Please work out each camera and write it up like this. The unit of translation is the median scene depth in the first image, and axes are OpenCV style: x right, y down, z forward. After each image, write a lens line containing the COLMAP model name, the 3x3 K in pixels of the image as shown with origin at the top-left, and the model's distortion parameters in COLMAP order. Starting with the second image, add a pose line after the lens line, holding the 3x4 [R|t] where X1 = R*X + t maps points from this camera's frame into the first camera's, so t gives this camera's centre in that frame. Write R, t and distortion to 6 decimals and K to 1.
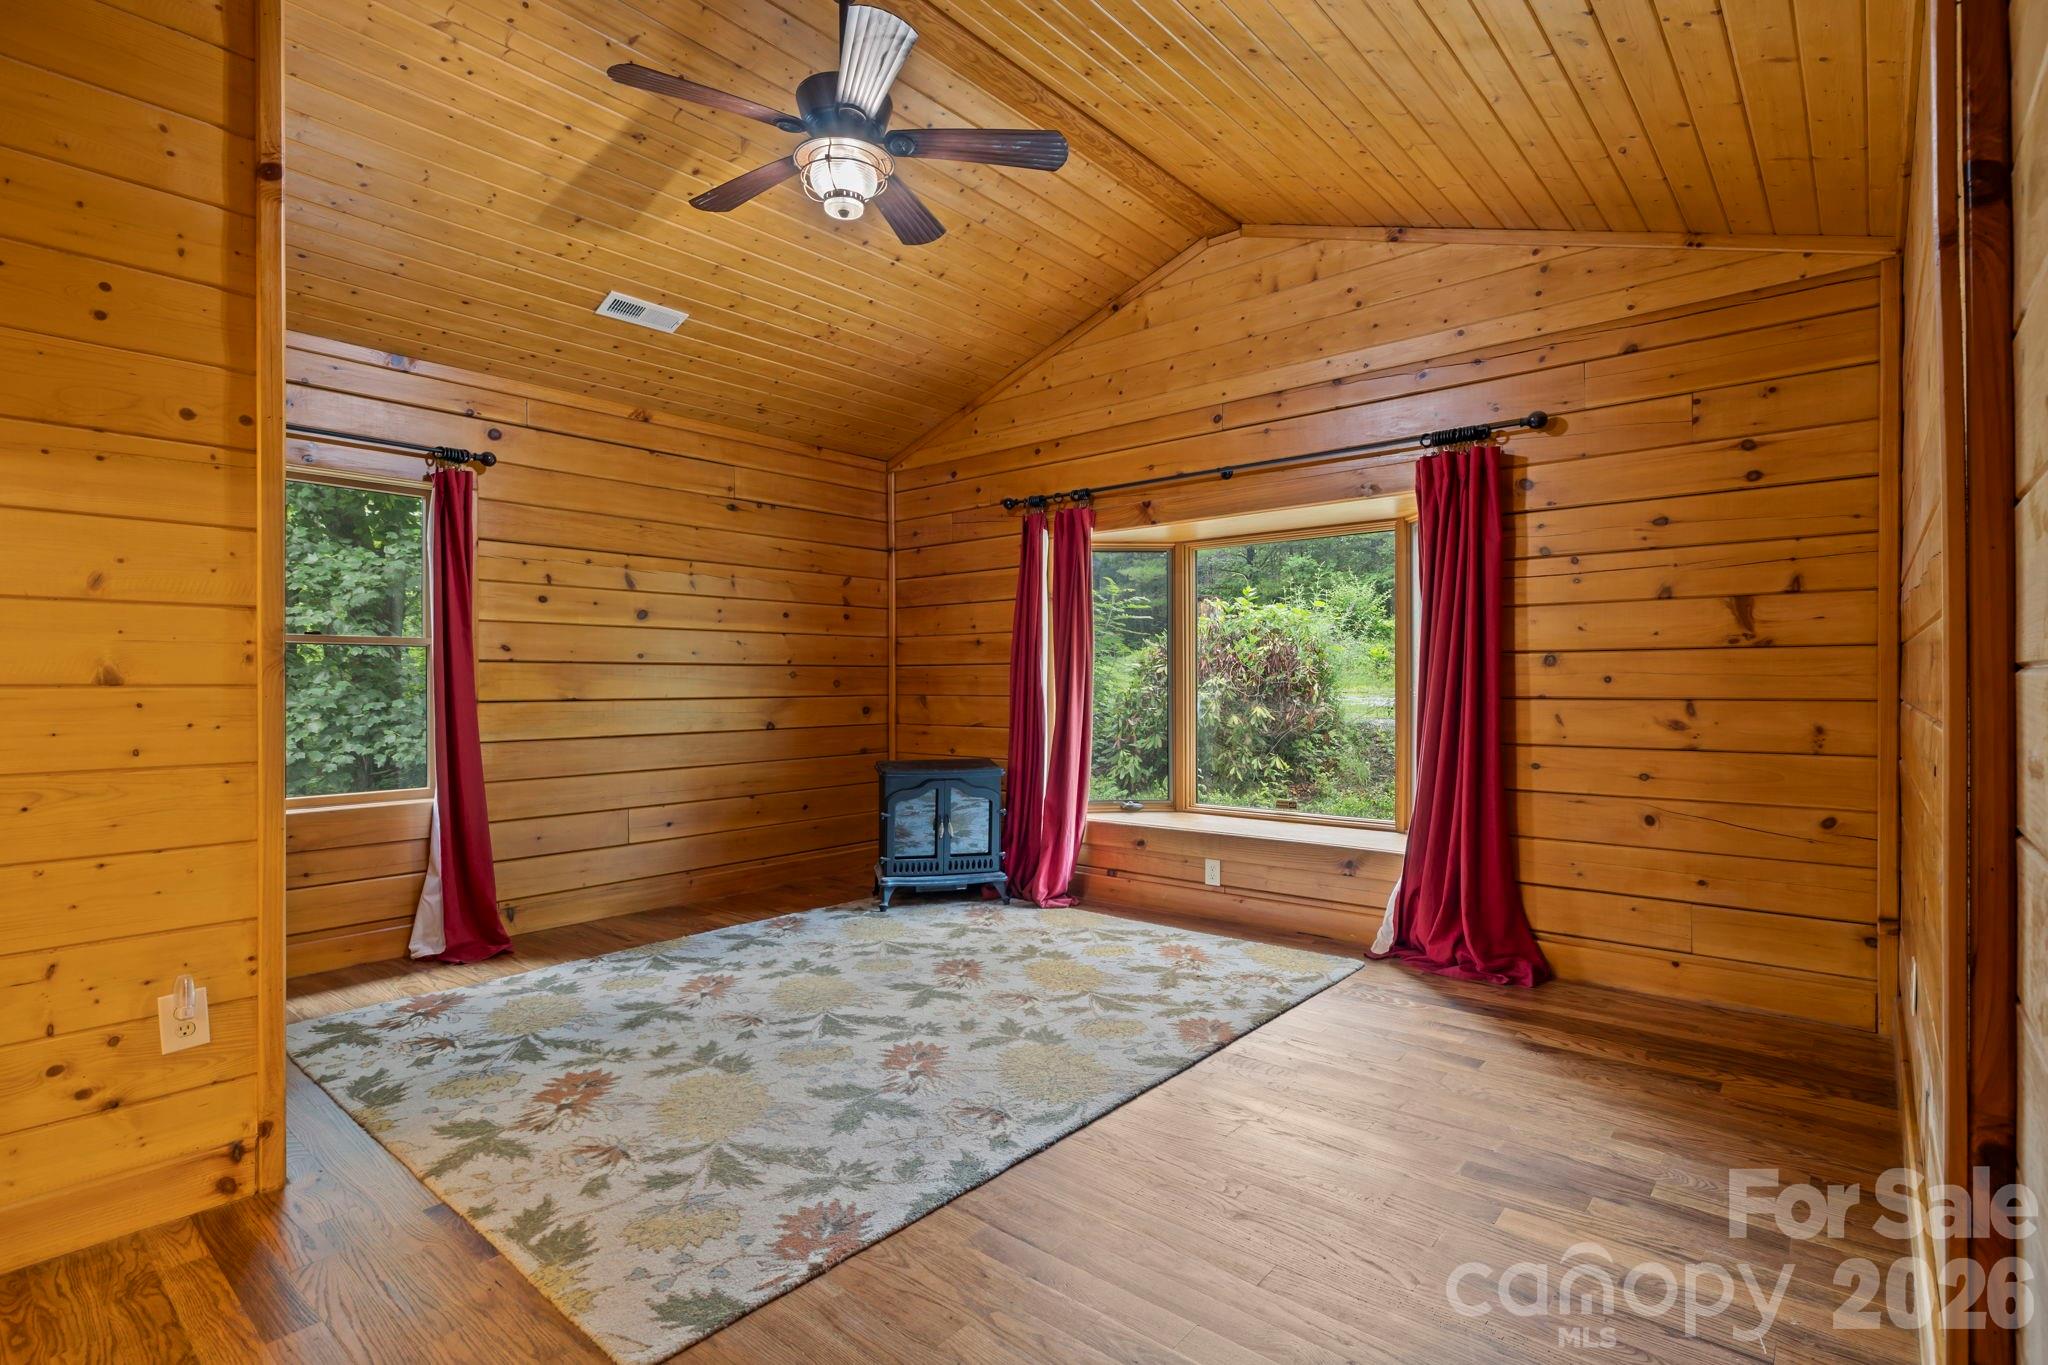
lens RADIAL K [[1011.0, 0, 1024.6], [0, 1011.0, 677.2], [0, 0, 1]] dist [-0.006063, 0.003123]
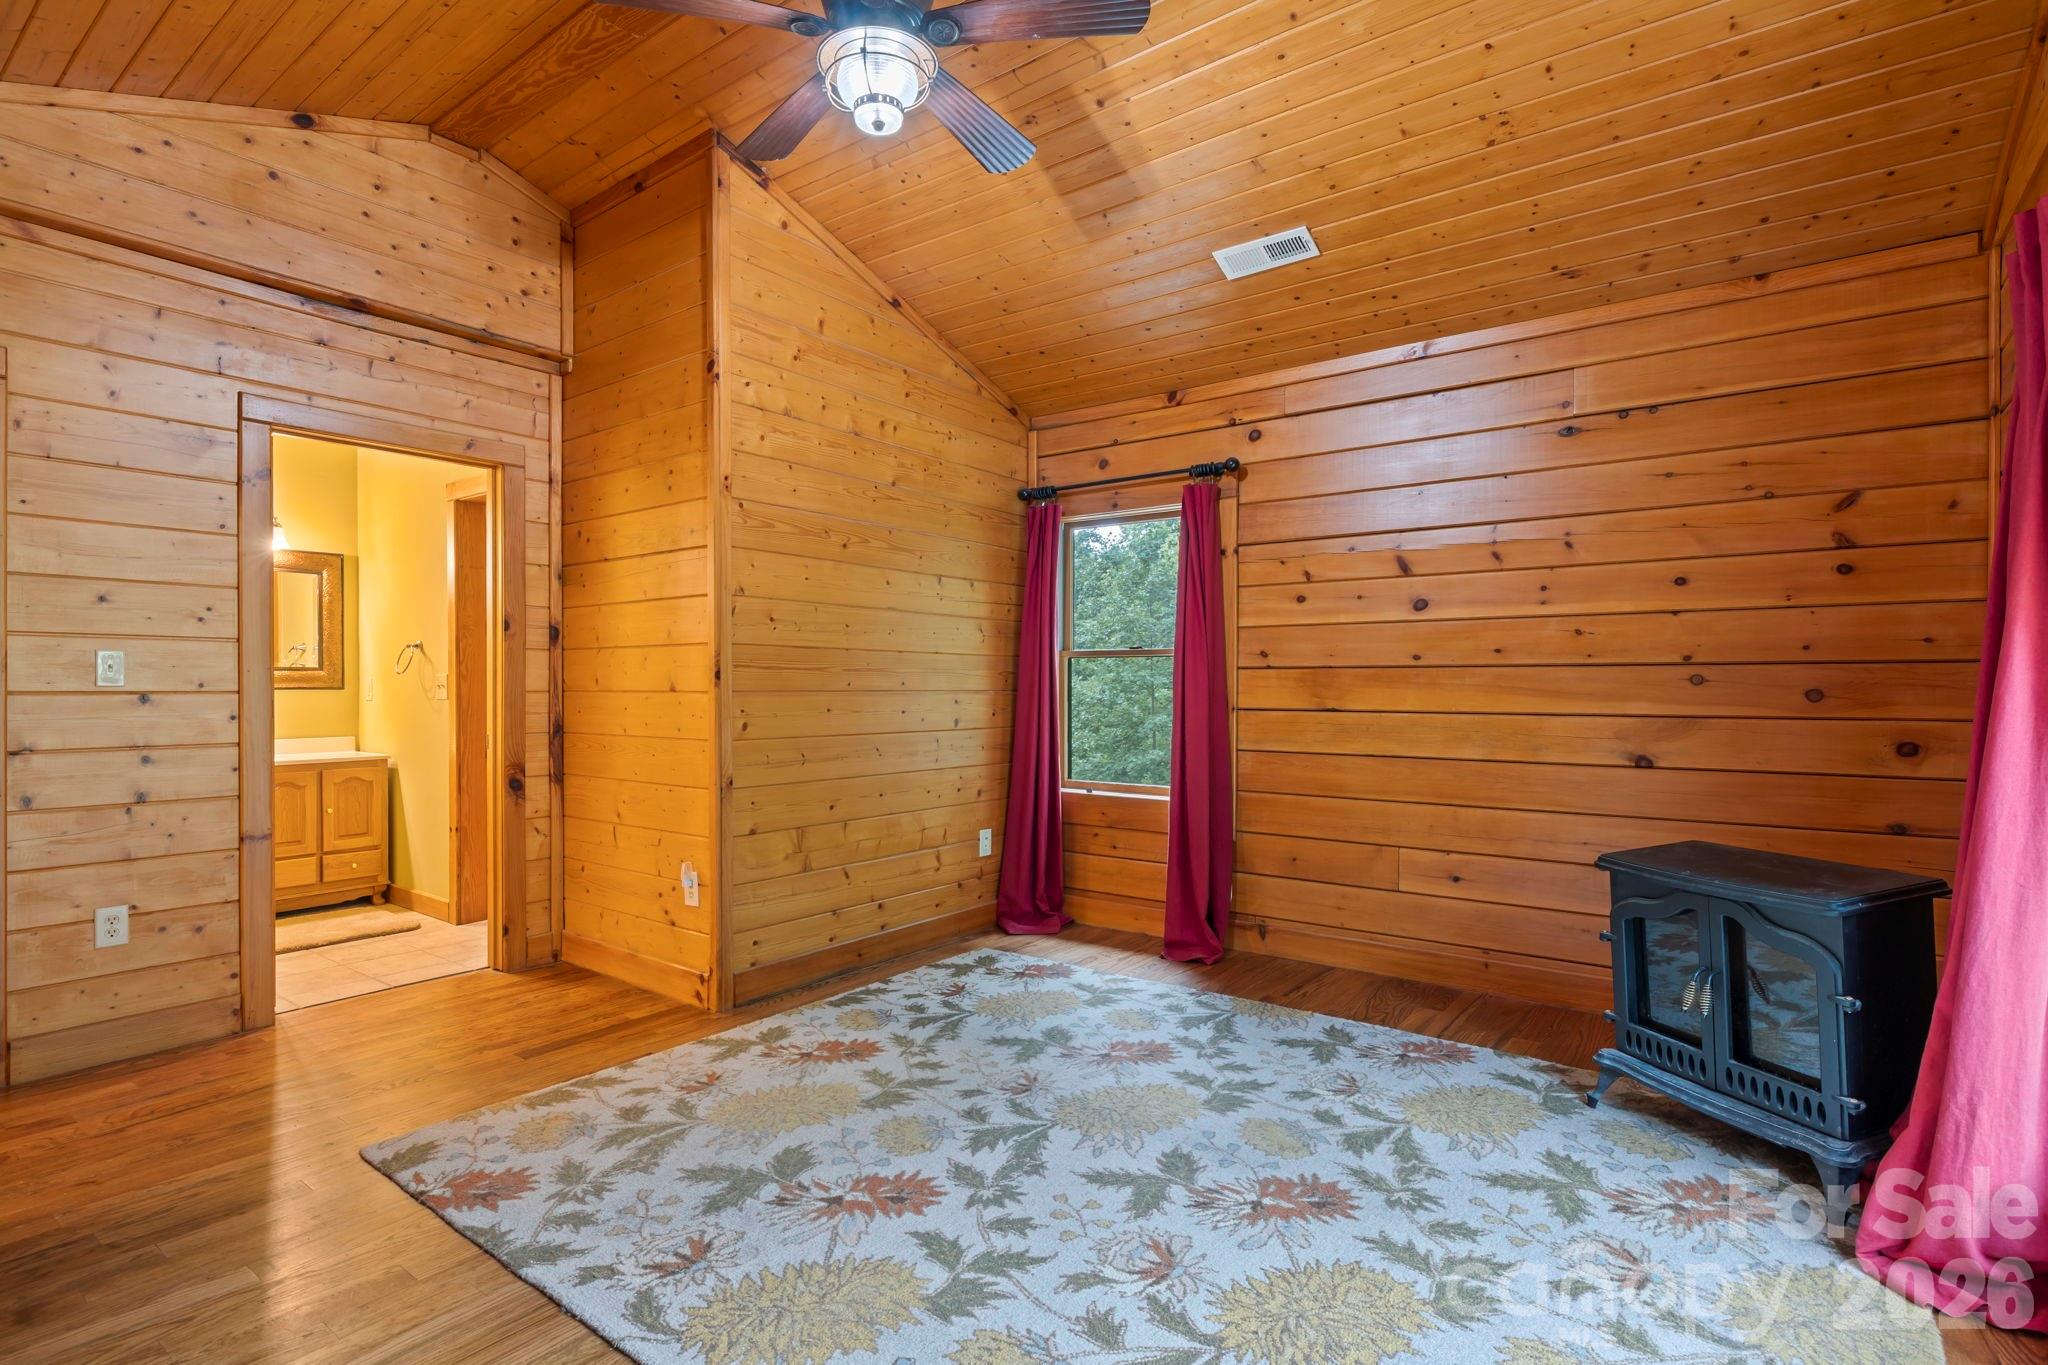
lens RADIAL K [[1011.0, 0, 1022.4], [0, 1011.0, 687.3], [0, 0, 1]] dist [-0.006063, 0.003123]
pose [[0.044937, 0.003400, -0.998984, 0.571404], [0.003669, 0.999987, 0.003568, -0.002436], [0.998983, -0.003826, 0.044924, 0.948105]]
